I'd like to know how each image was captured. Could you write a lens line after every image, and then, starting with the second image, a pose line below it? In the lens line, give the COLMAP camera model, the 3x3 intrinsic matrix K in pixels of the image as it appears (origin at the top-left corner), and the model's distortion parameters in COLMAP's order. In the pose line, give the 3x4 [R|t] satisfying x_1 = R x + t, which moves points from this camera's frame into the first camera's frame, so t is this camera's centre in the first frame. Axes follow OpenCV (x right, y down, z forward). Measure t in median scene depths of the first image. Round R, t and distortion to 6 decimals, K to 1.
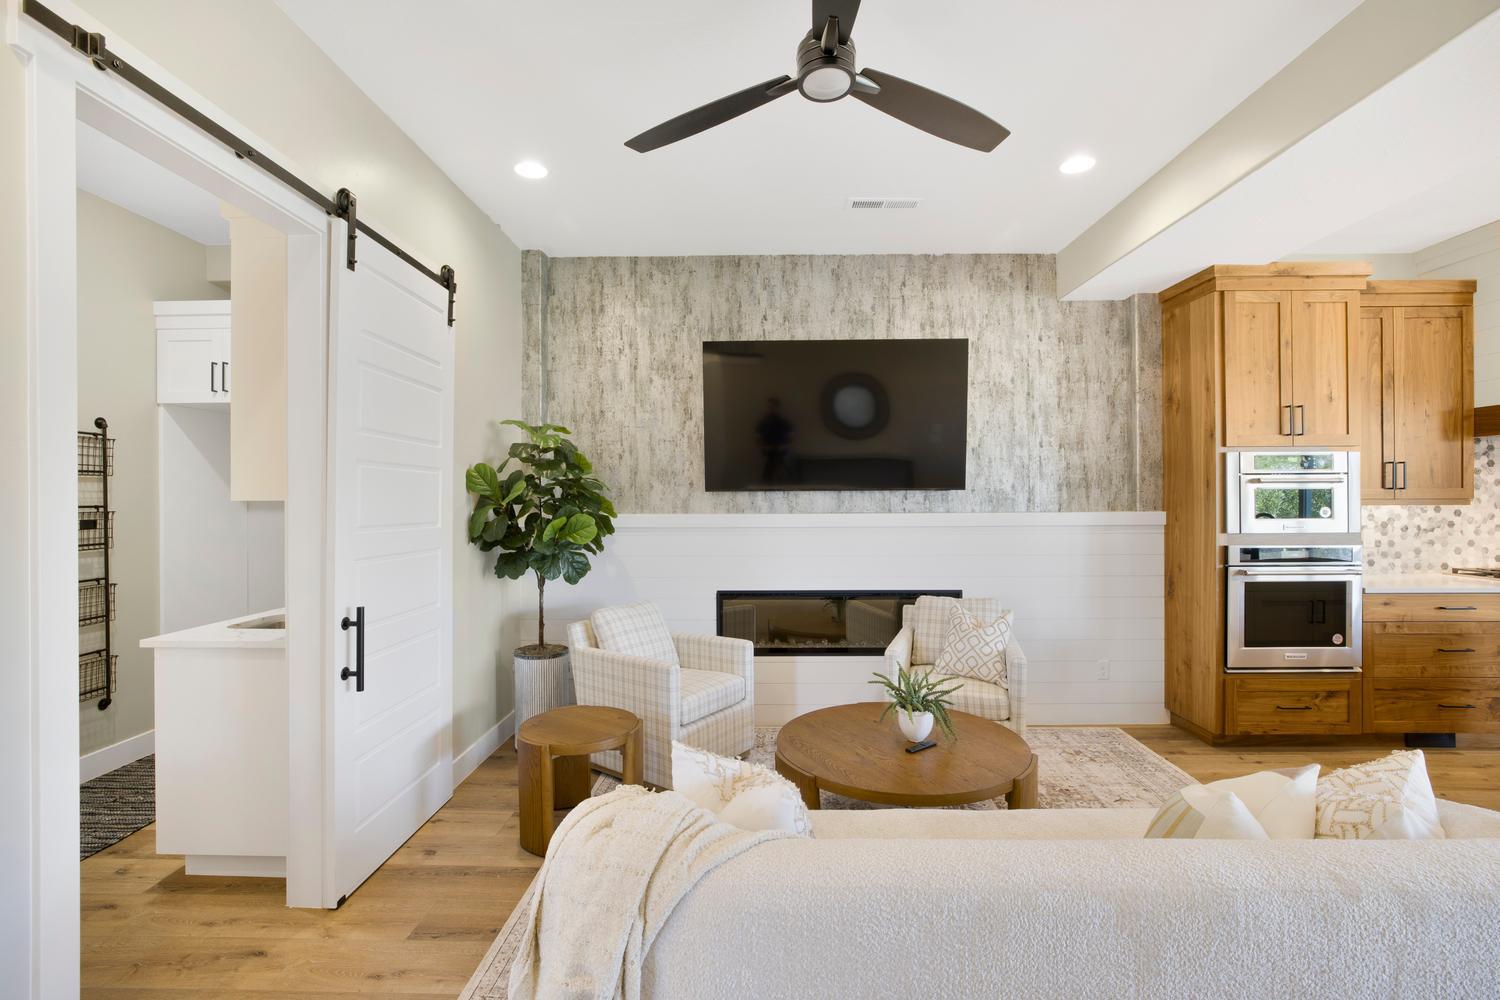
lens RADIAL K [[645.9, 0, 750.0], [0, 645.9, 500.0], [0, 0, 1]] dist [-0.000221, -0.000005]
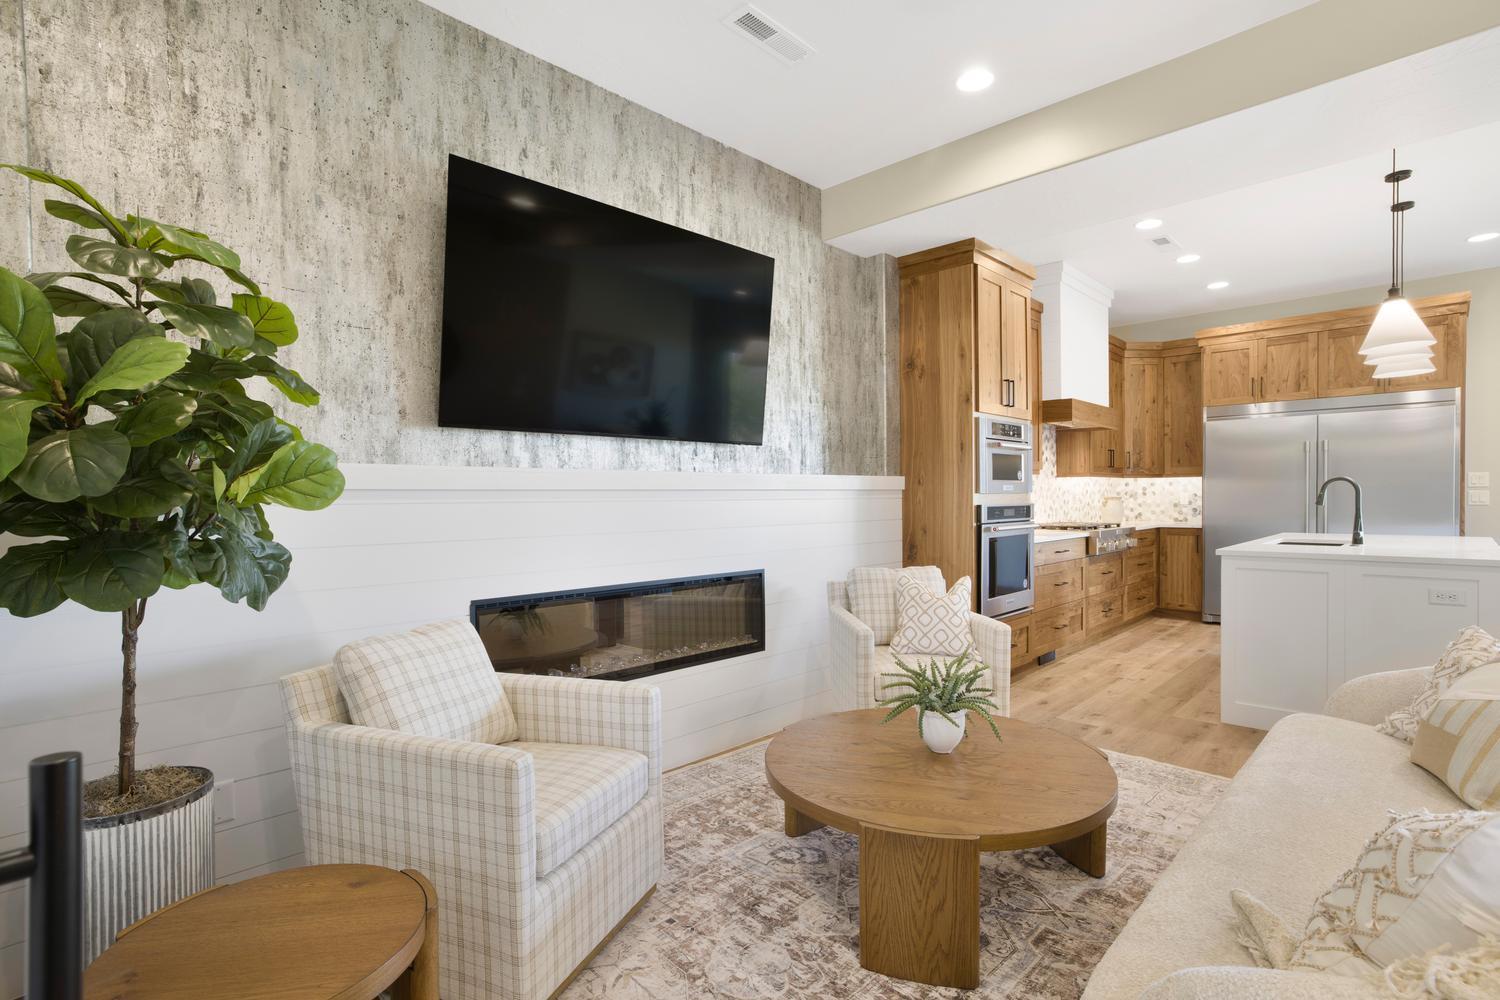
lens RADIAL K [[750.3, 0, 750.0], [0, 750.3, 500.0], [0, 0, 1]] dist [0.000548, 0.023940]
pose [[0.697391, -0.001980, 0.716688, -0.344272], [0.004719, 0.999987, -0.001829, 0.052991], [-0.716675, 0.004657, 0.697391, 0.343788]]
